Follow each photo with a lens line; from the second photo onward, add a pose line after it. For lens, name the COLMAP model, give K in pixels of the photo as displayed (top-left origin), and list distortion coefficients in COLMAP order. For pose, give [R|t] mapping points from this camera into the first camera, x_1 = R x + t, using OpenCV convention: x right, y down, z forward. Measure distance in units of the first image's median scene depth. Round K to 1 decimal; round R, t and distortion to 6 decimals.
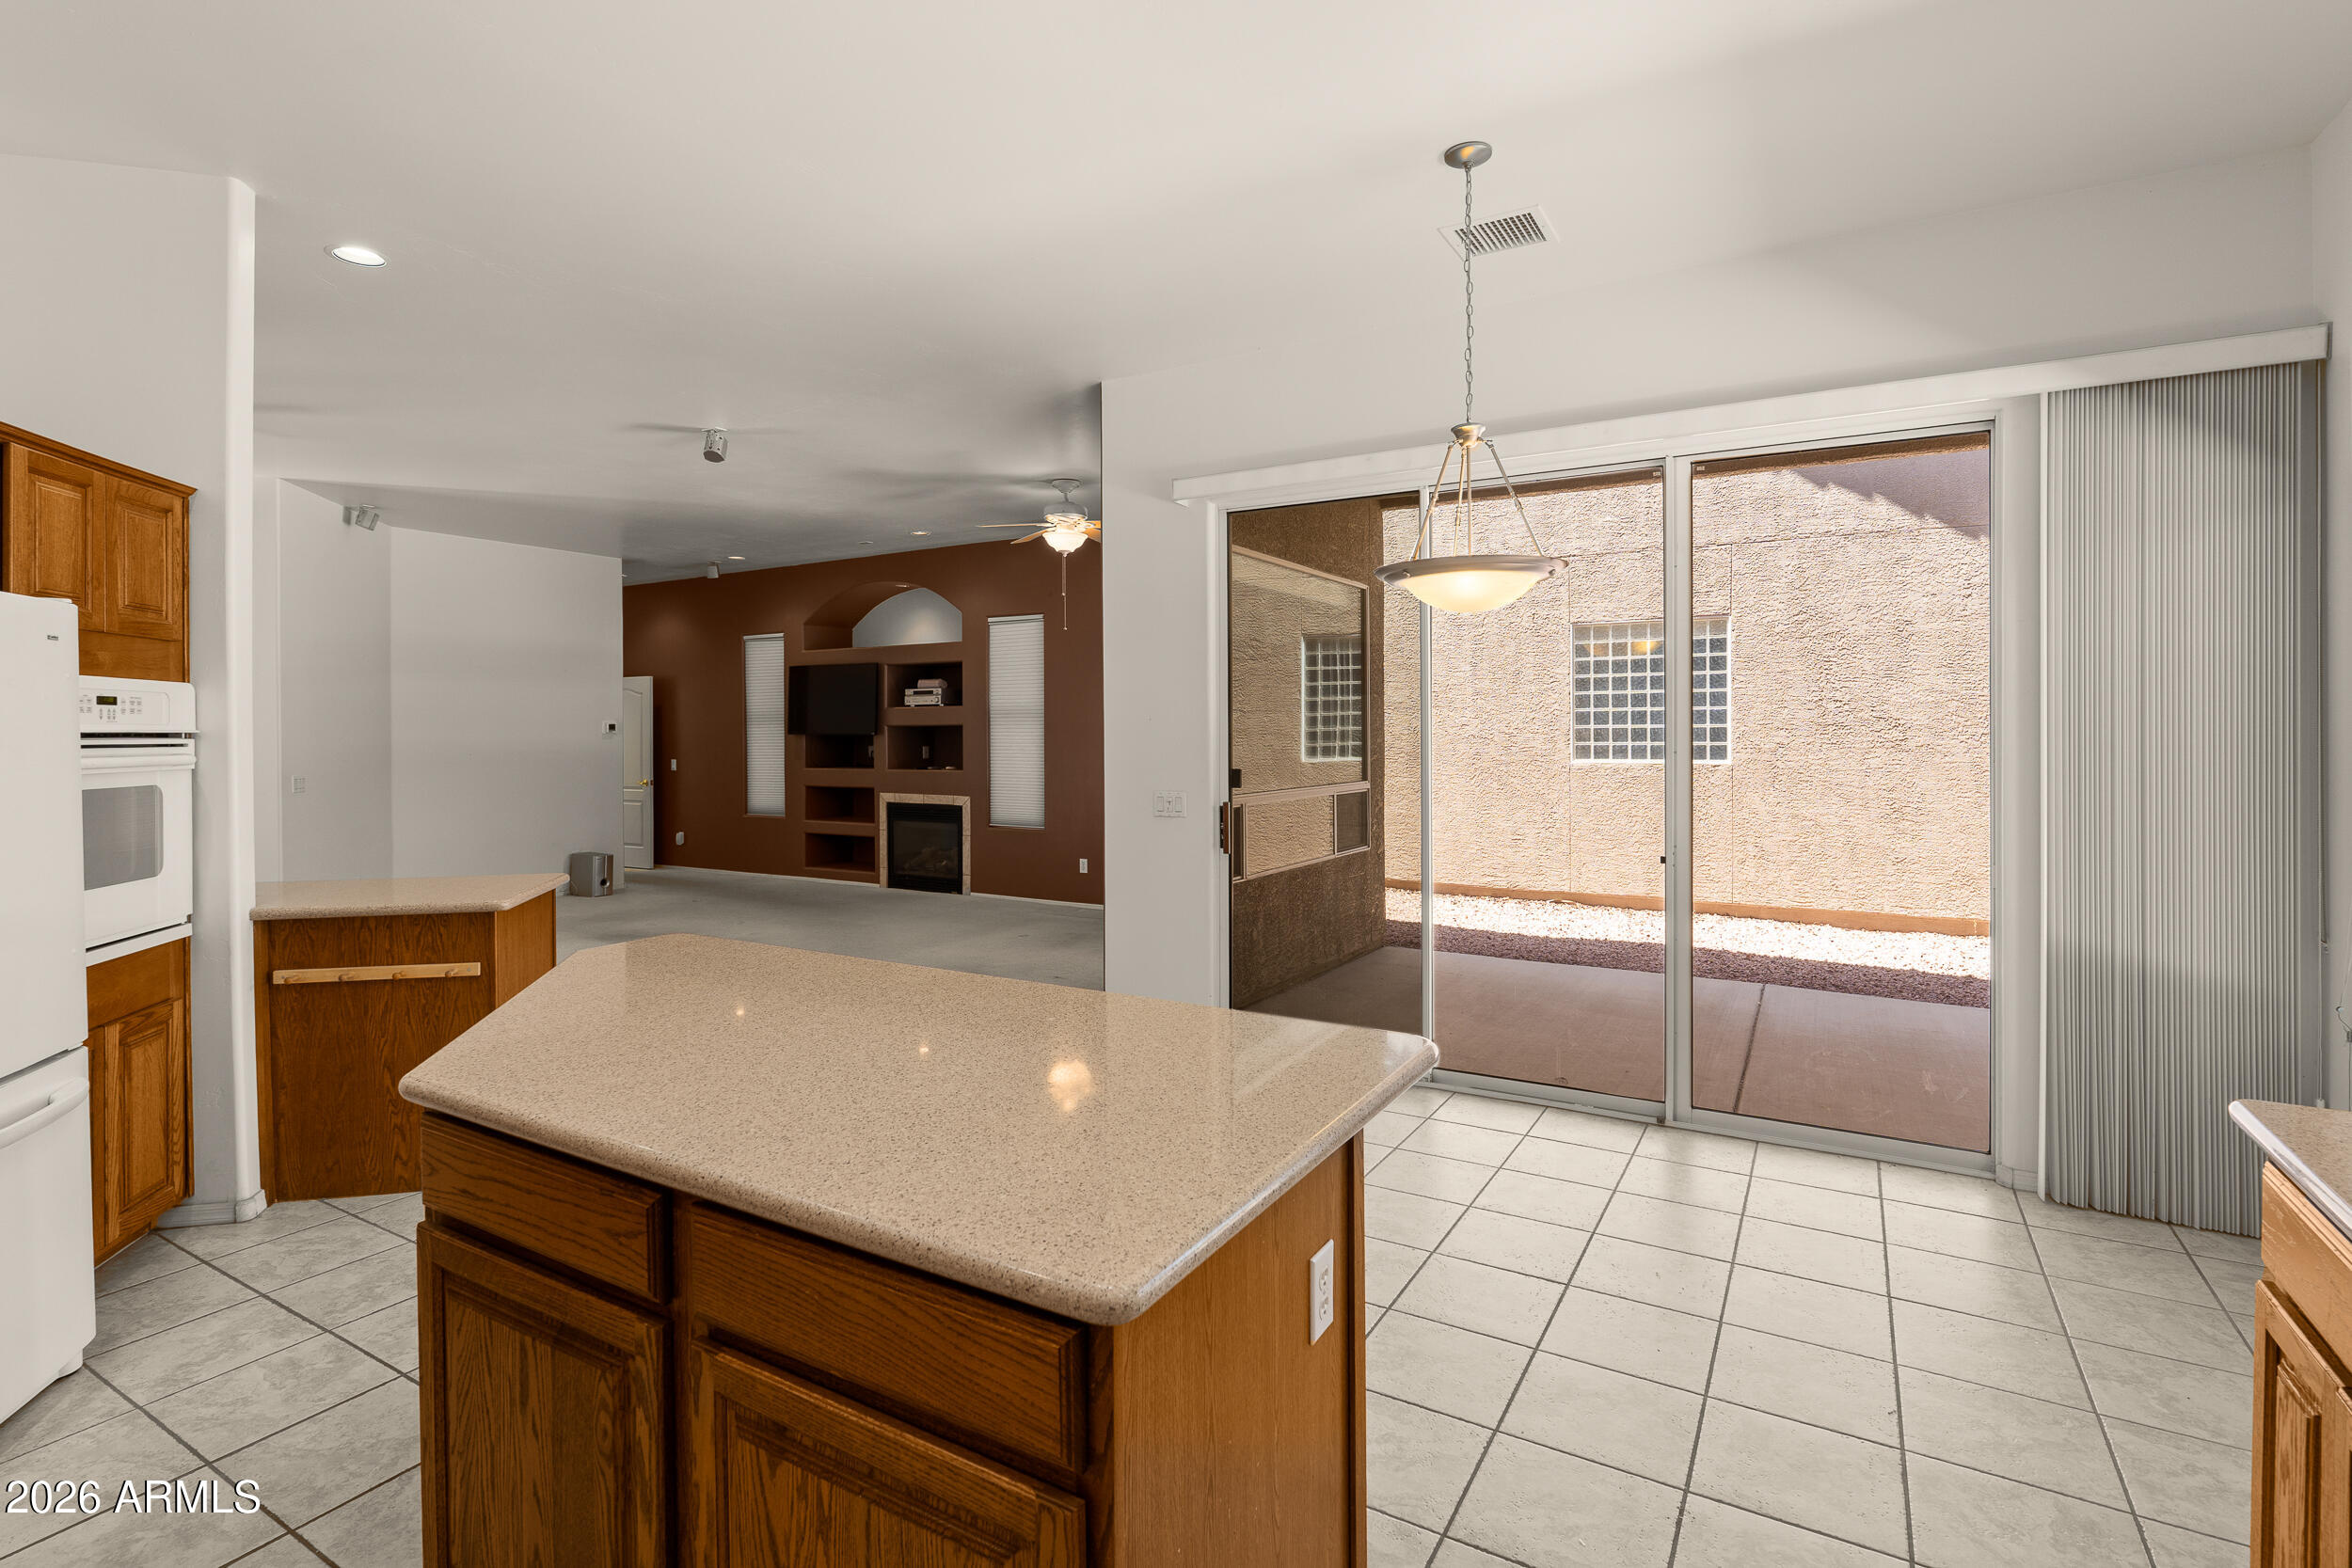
lens RADIAL K [[1123.1, 0, 1235.6], [0, 1123.1, 735.7], [0, 0, 1]] dist [0.003323, 0.000525]
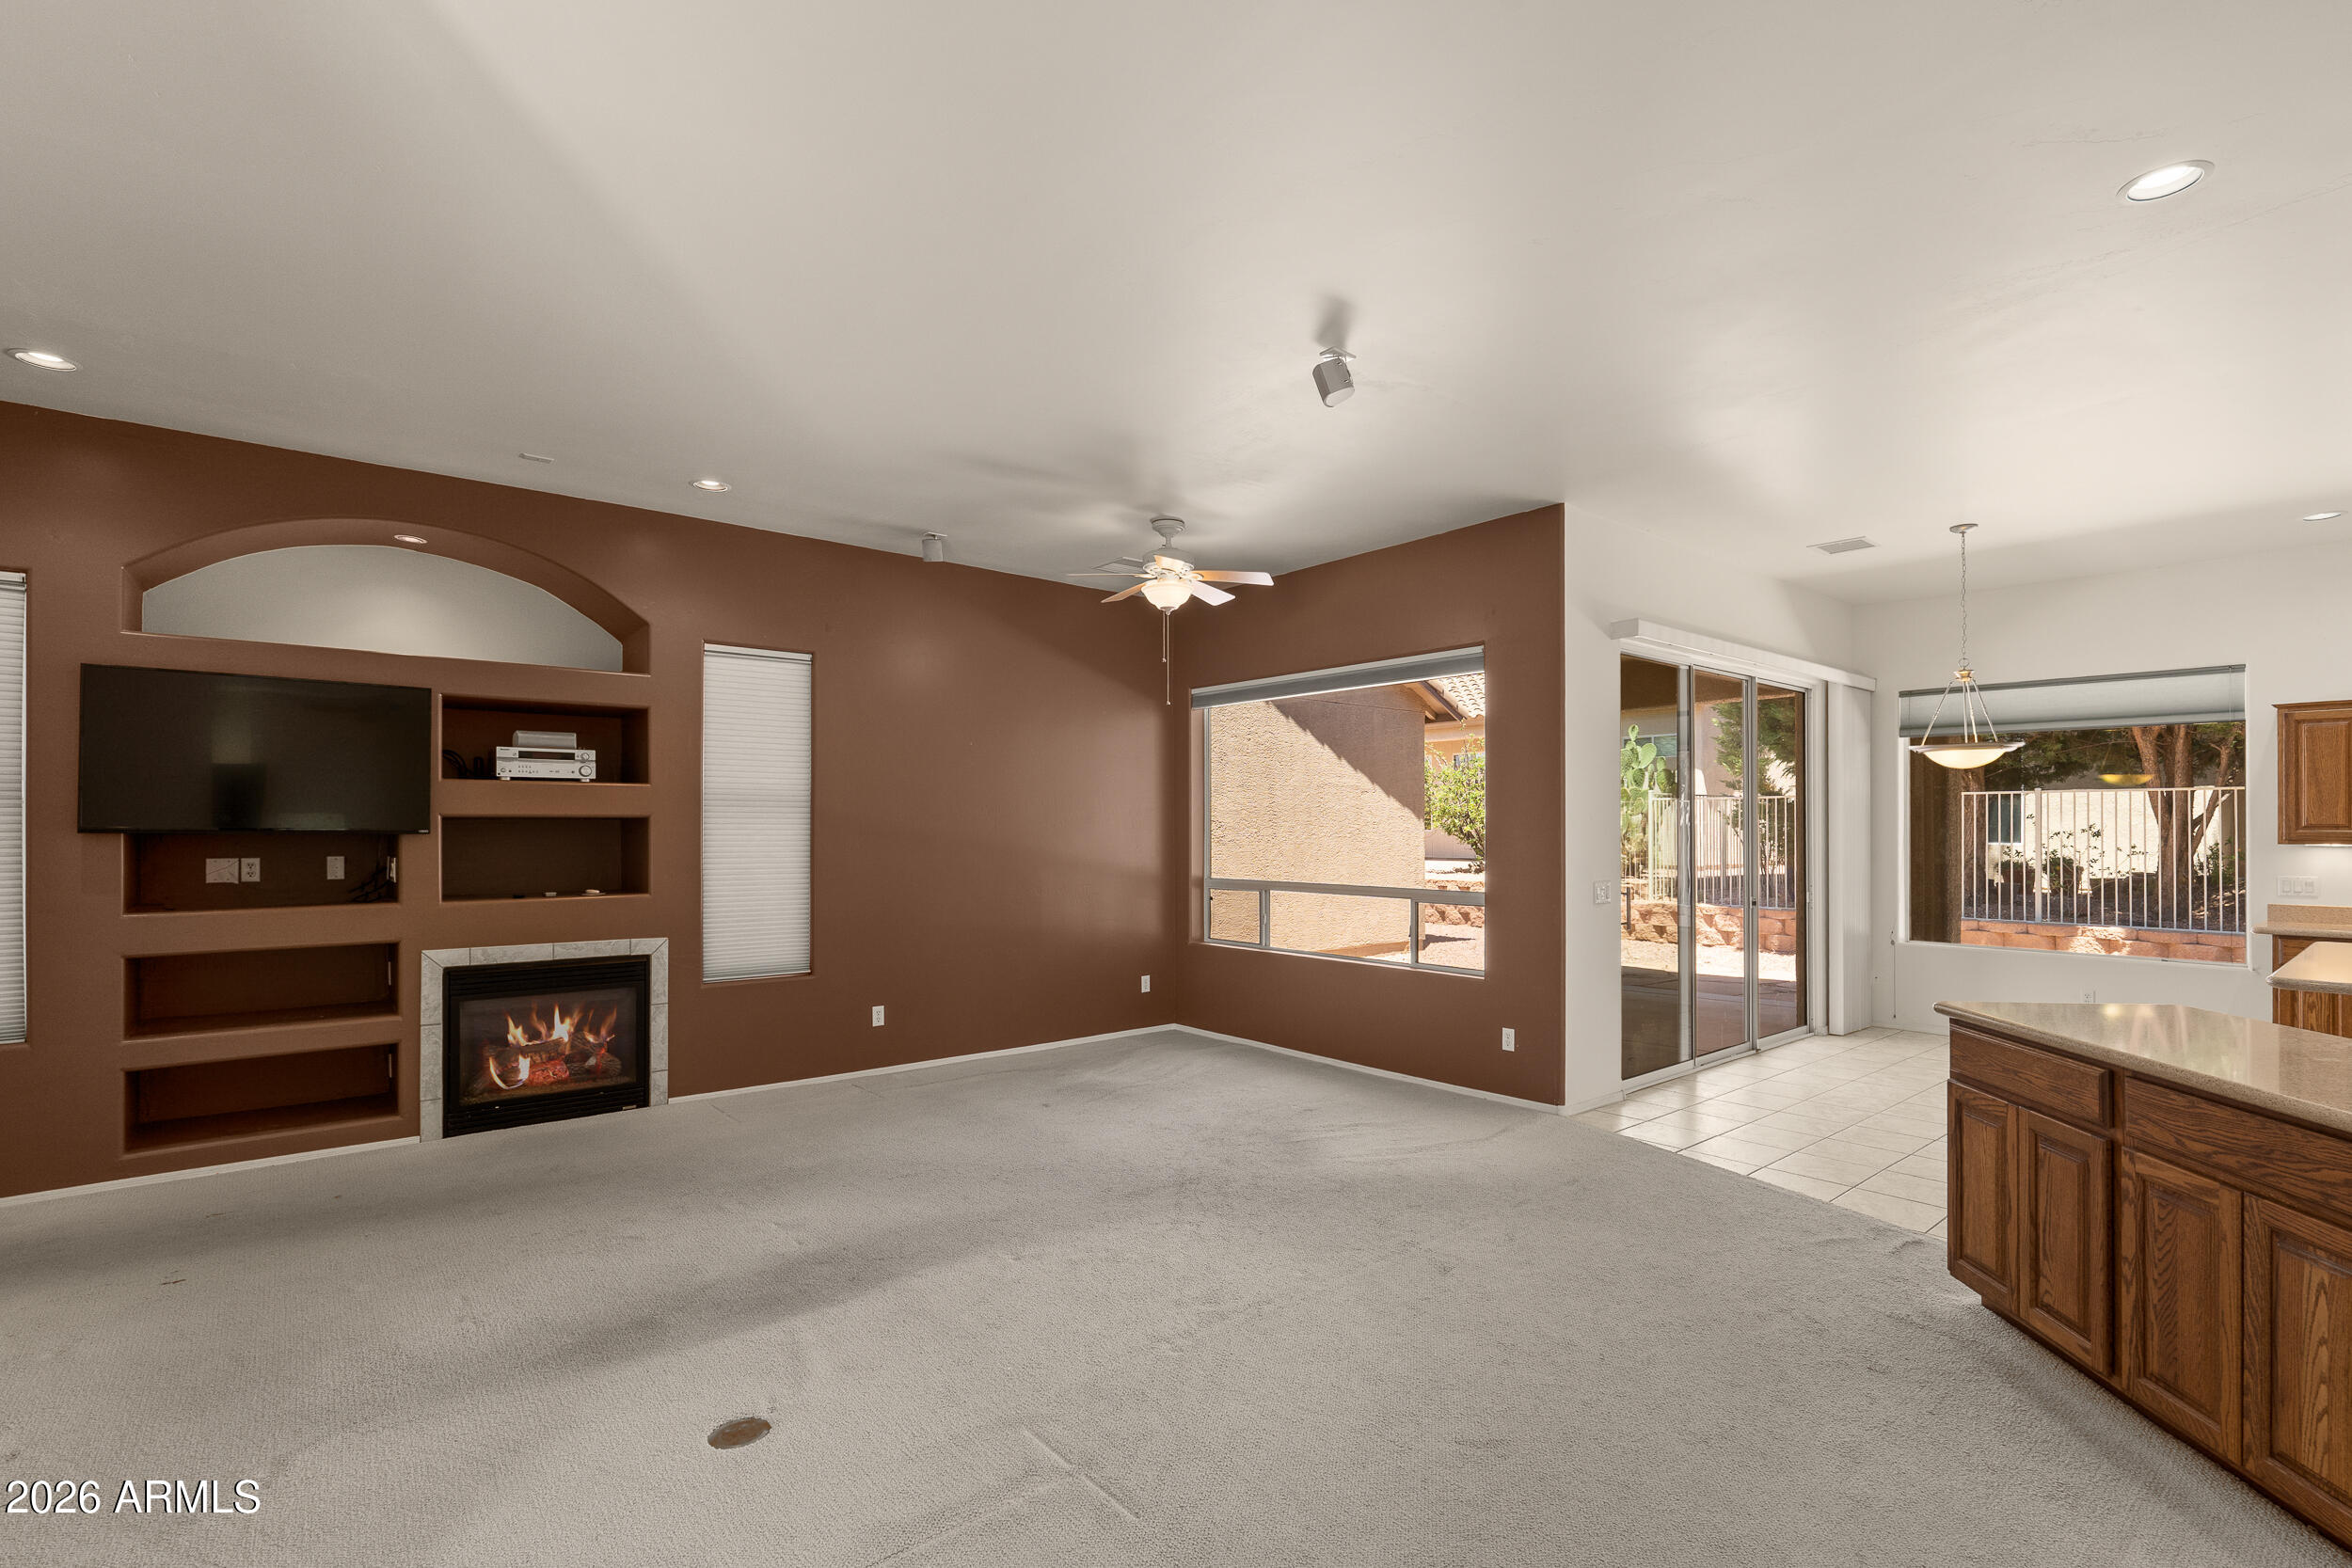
lens RADIAL K [[1057.7, 0, 1186.7], [0, 1057.7, 824.6], [0, 0, 1]] dist [-0.007922, 0.002319]
pose [[0.356293, 0.006924, 0.934349, -0.652951], [0.002400, 0.999962, -0.008325, -0.000169], [-0.934371, 0.005208, 0.356263, 0.538652]]
